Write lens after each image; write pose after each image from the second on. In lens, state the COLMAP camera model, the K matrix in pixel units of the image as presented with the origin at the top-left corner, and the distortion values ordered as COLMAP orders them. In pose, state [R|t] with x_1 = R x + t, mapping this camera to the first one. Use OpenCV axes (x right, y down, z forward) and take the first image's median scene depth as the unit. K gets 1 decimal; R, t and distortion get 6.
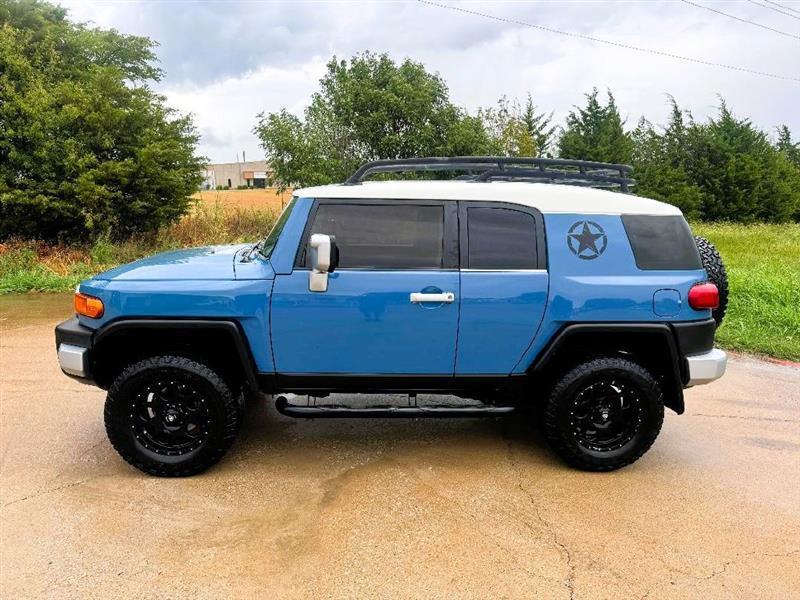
lens RADIAL K [[574.0, 0, 399.7], [0, 574.0, 296.6], [0, 0, 1]] dist [0.008537, -0.005923]
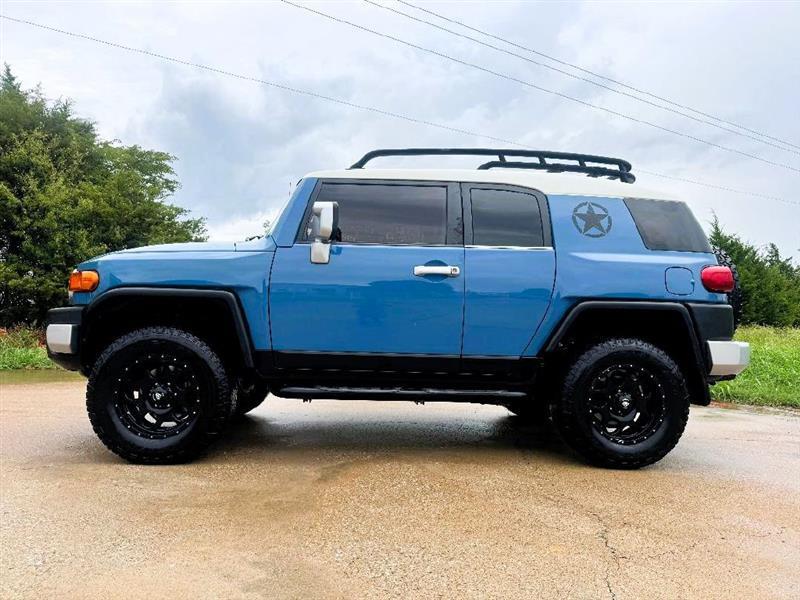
lens RADIAL K [[573.0, 0, 395.0], [0, 573.0, 312.1], [0, 0, 1]] dist [0.007647, -0.000025]
pose [[0.999954, -0.004496, -0.008425, -0.005582], [0.002603, 0.977150, -0.212534, 0.255853], [0.009188, 0.212502, 0.977117, 0.062257]]
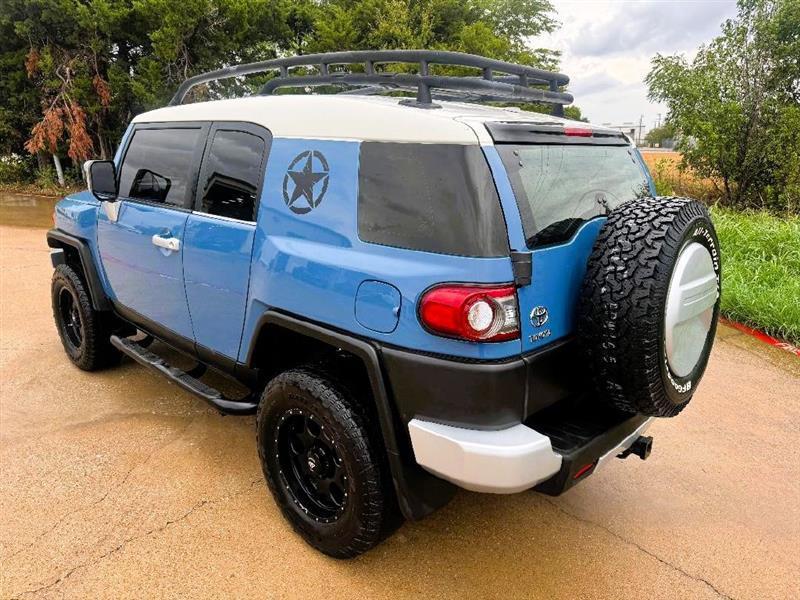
lens RADIAL K [[567.2, 0, 405.5], [0, 567.2, 300.6], [0, 0, 1]] dist [0.043217, -0.032756]
pose [[0.675459, 0.190831, -0.712277, 0.831016], [-0.140912, 0.981537, 0.129343, -0.065349], [0.723809, 0.013003, 0.689878, 0.629748]]
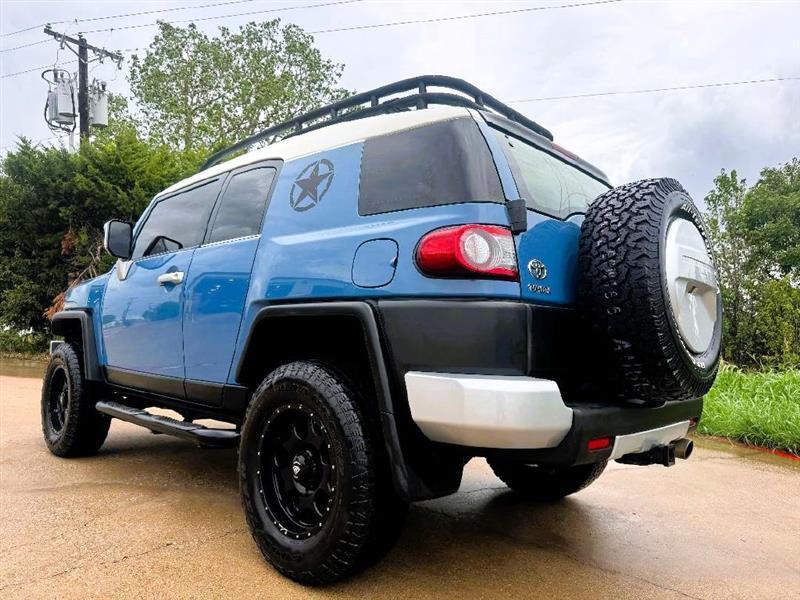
lens RADIAL K [[571.8, 0, 399.6], [0, 571.8, 304.6], [0, 0, 1]] dist [0.019318, -0.005334]
pose [[0.666073, -0.054326, -0.743906, 0.846529], [-0.156071, 0.965115, -0.210223, 0.151837], [0.729376, 0.256126, 0.634358, 0.663612]]
